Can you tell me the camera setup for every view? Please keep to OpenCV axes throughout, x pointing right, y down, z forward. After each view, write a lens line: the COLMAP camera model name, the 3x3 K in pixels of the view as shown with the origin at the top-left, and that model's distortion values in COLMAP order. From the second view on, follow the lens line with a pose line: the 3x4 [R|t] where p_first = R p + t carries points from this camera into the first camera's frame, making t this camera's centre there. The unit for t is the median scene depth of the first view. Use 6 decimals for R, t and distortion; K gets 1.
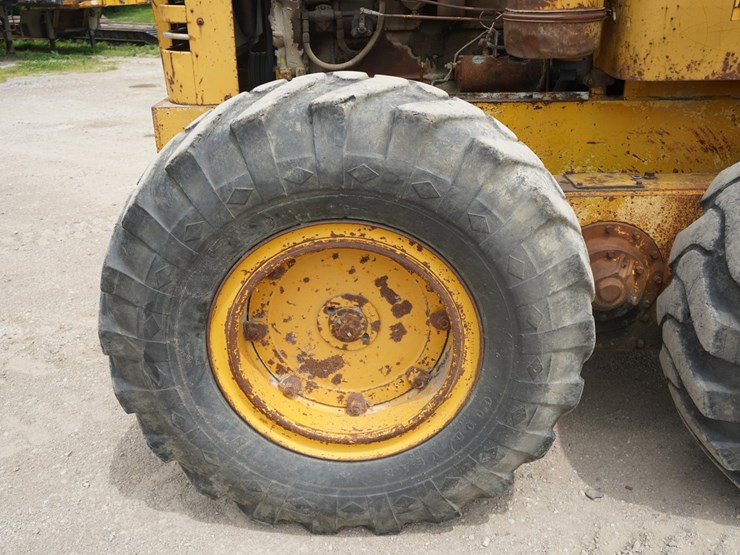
lens RADIAL K [[666.1, 0, 367.2], [0, 666.1, 278.9], [0, 0, 1]] dist [-0.014611, 0.011497]
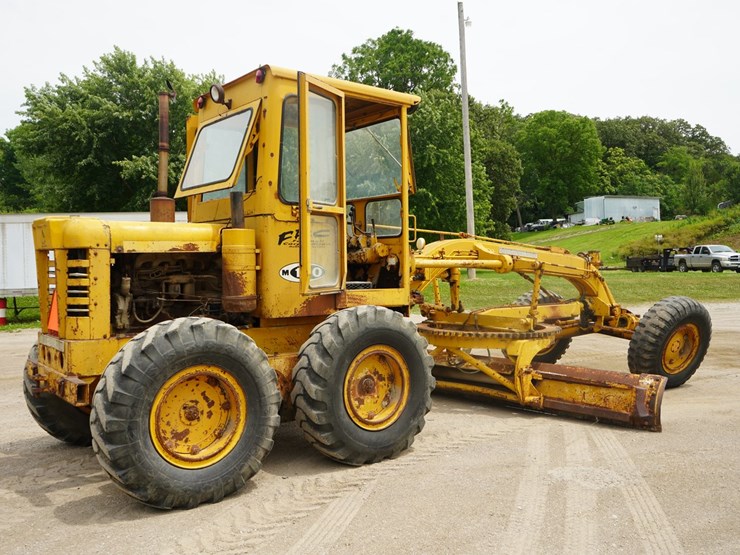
lens RADIAL K [[666.1, 0, 370.4], [0, 666.1, 280.1], [0, 0, 1]] dist [-0.014611, 0.011497]
pose [[0.764318, -0.001901, 0.644837, -1.149729], [0.262281, 0.914457, -0.308183, 0.568461], [-0.589090, 0.404678, 0.699434, -1.379176]]
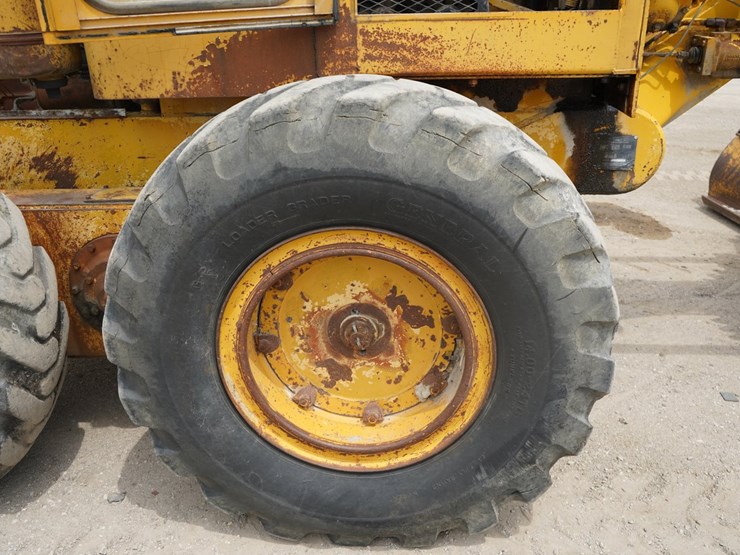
lens RADIAL K [[666.1, 0, 367.9], [0, 666.1, 279.2], [0, 0, 1]] dist [-0.014611, 0.011497]
pose [[0.998990, 0.009556, -0.043906, 0.880959], [-0.010176, 0.999851, -0.013912, -0.005767], [0.043766, 0.014344, 0.998939, -0.018915]]
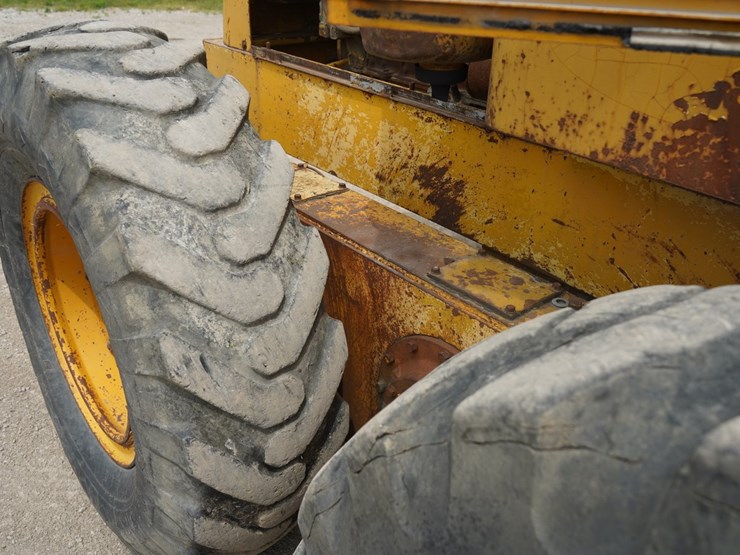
lens RADIAL K [[666.1, 0, 369.2], [0, 666.1, 279.1], [0, 0, 1]] dist [-0.014611, 0.011497]
pose [[0.660102, 0.392935, -0.640209, 0.745660], [-0.350659, 0.914903, 0.199977, -0.260238], [0.664307, 0.092490, 0.741715, 0.546311]]
